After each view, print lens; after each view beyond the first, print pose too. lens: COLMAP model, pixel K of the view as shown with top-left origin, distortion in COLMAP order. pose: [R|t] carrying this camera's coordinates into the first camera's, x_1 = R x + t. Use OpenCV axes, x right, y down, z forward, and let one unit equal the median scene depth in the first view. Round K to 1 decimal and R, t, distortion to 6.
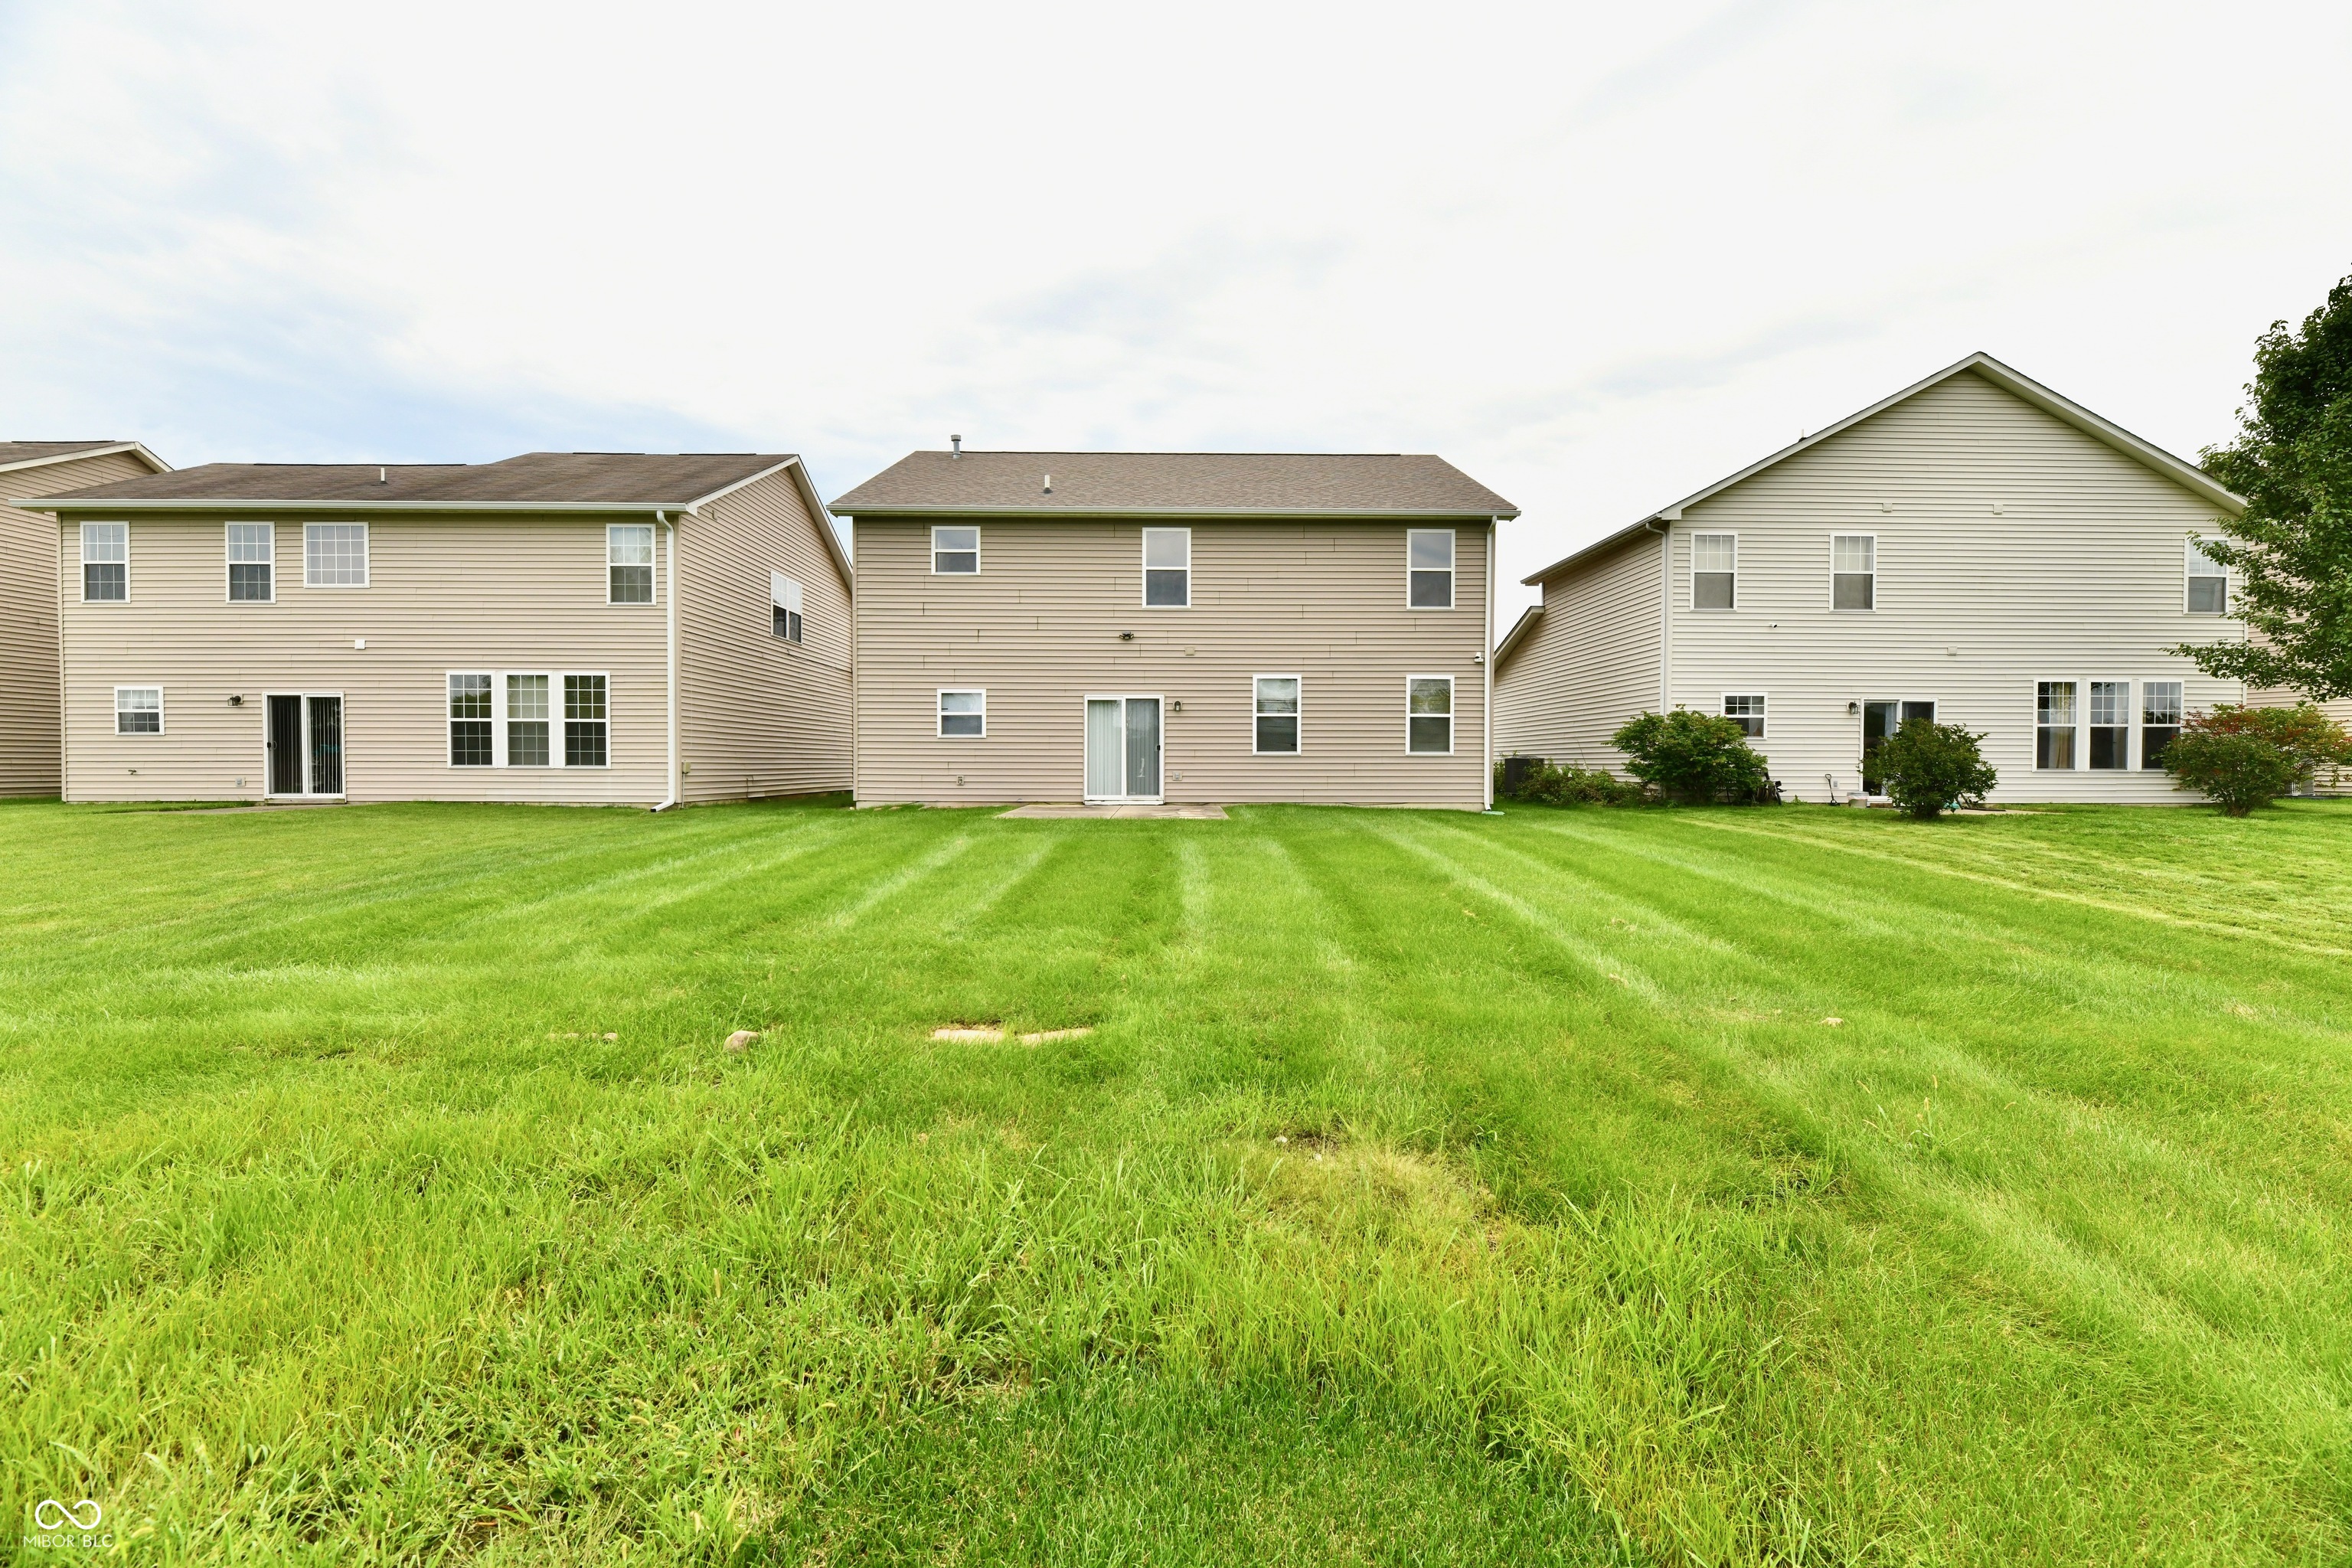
lens RADIAL K [[936.4, 0, 1176.0], [0, 936.4, 784.0], [0, 0, 1]] dist [0.000136, -0.002174]
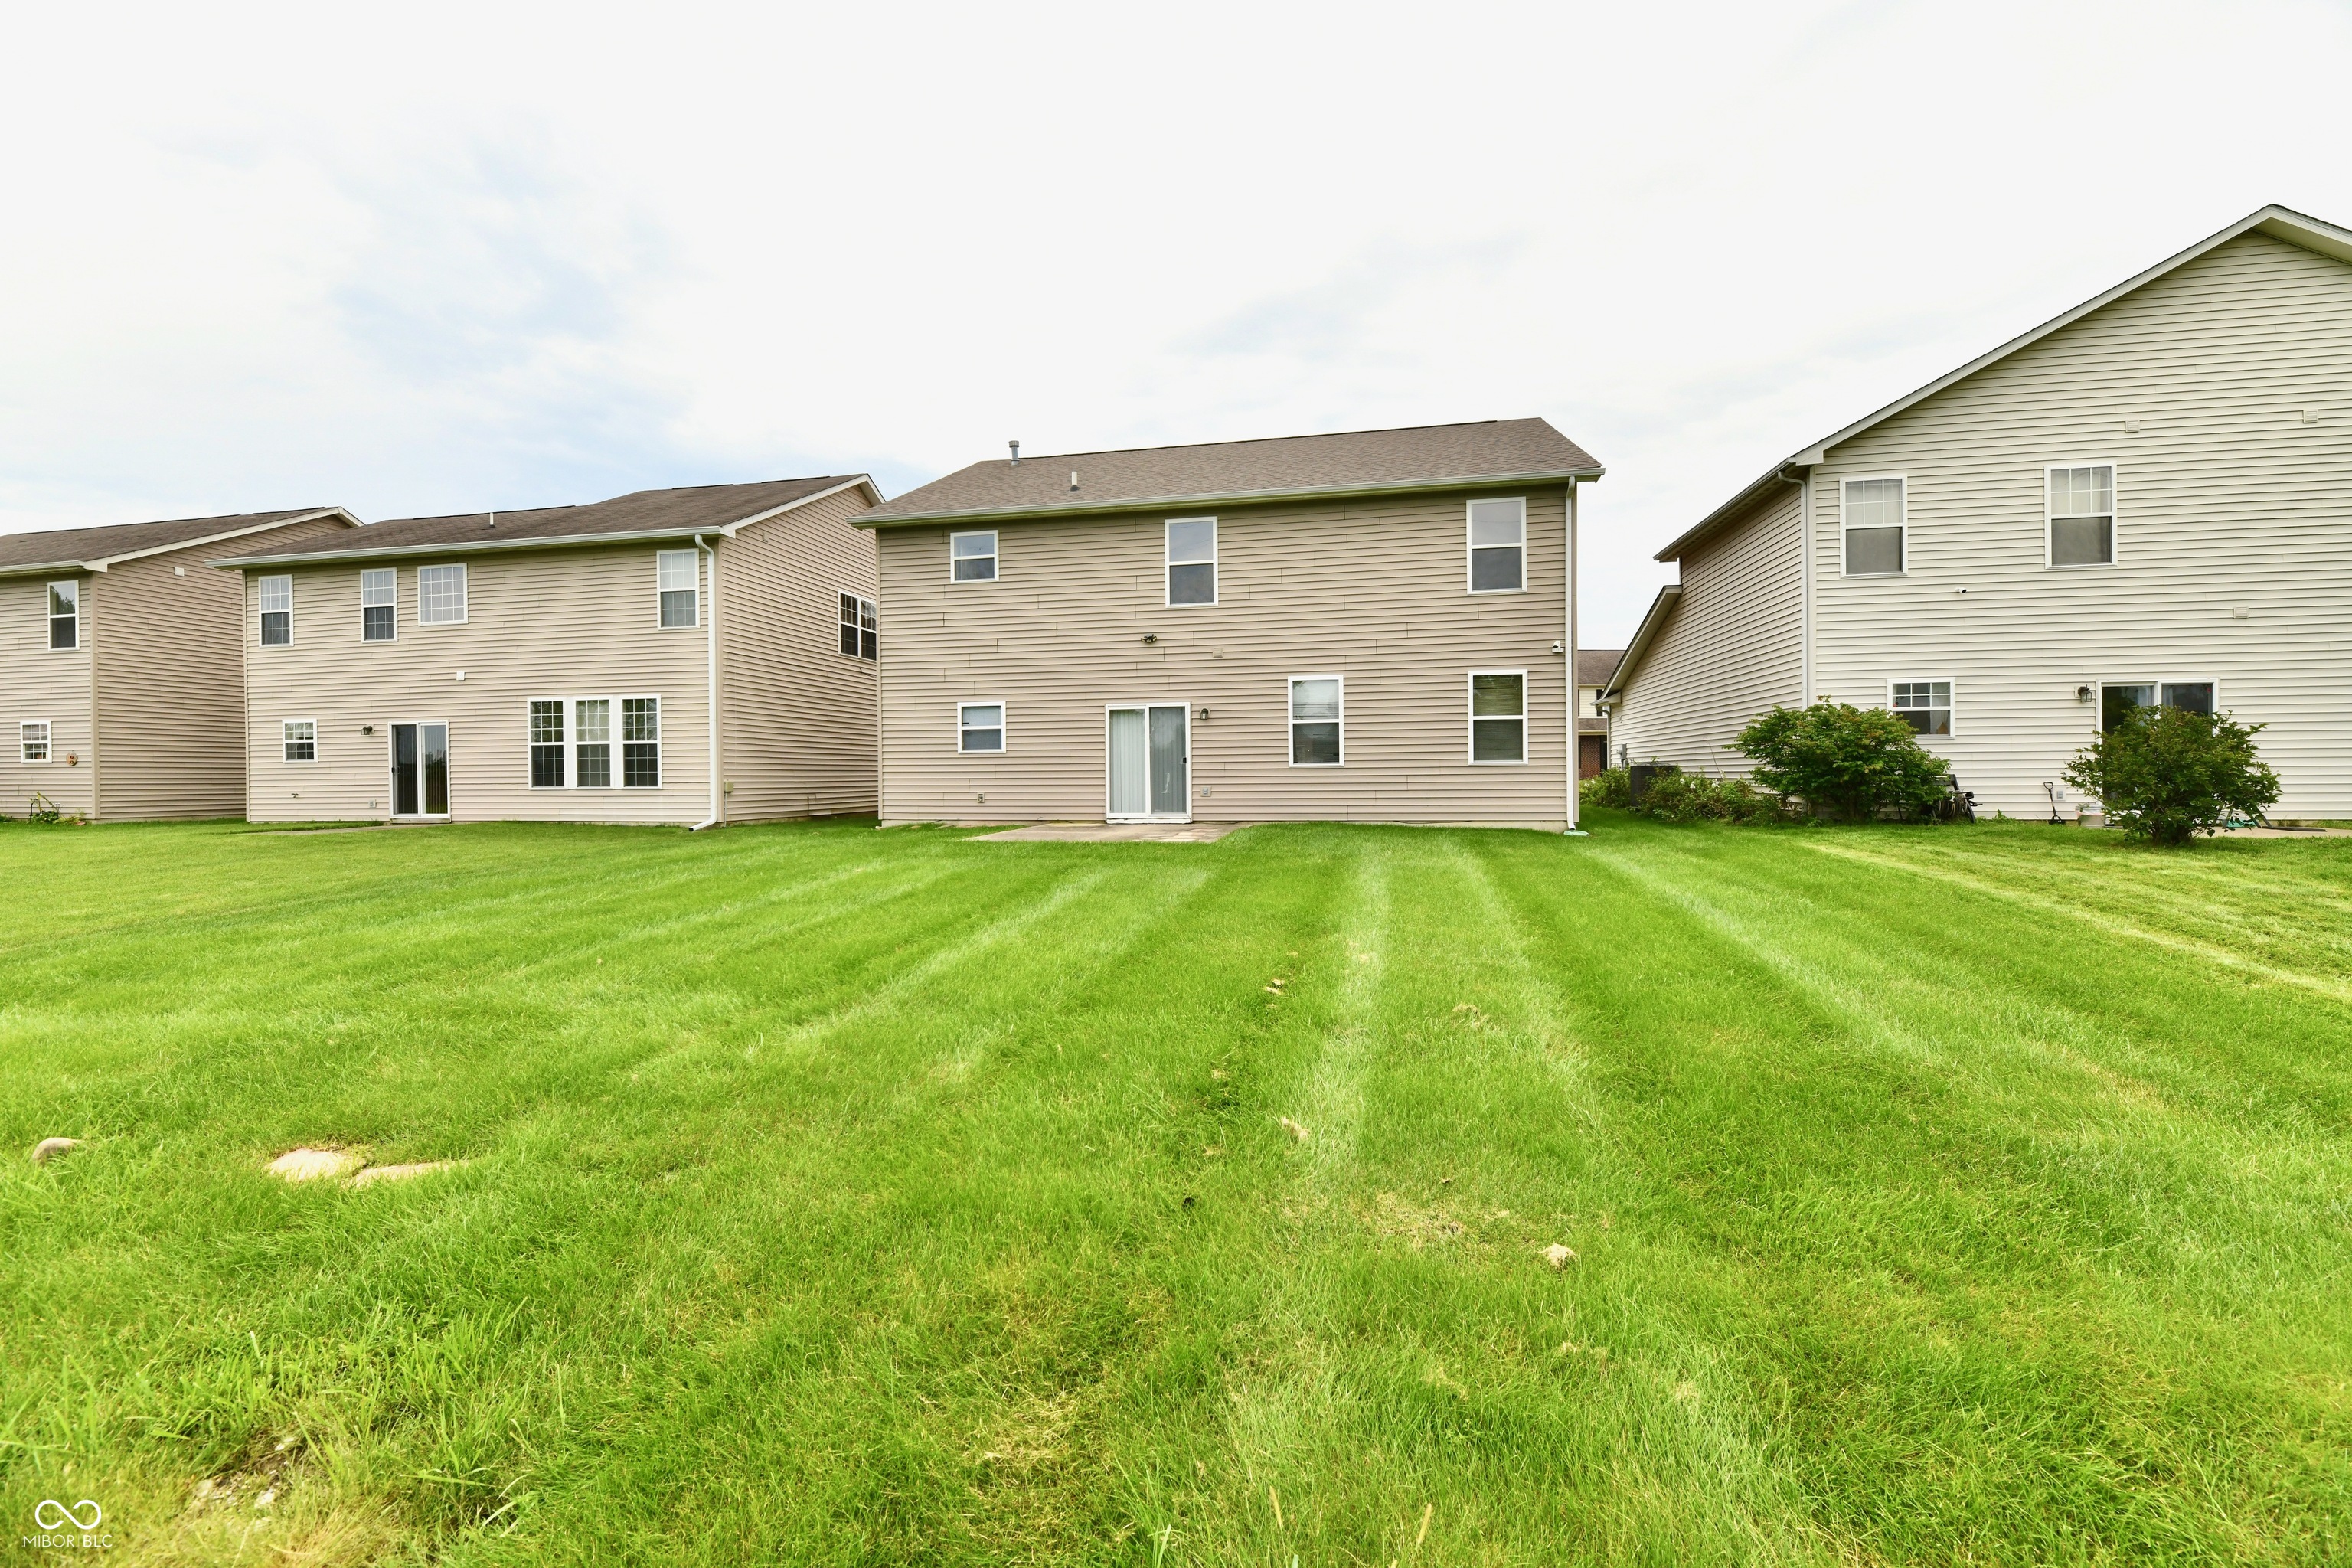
lens RADIAL K [[936.4, 0, 1176.0], [0, 936.4, 784.0], [0, 0, 1]] dist [0.000136, -0.002174]
pose [[0.978787, -0.009769, -0.204647, 0.158453], [0.007162, 0.999884, -0.013477, -0.003784], [0.204754, 0.011725, 0.978743, 0.111485]]
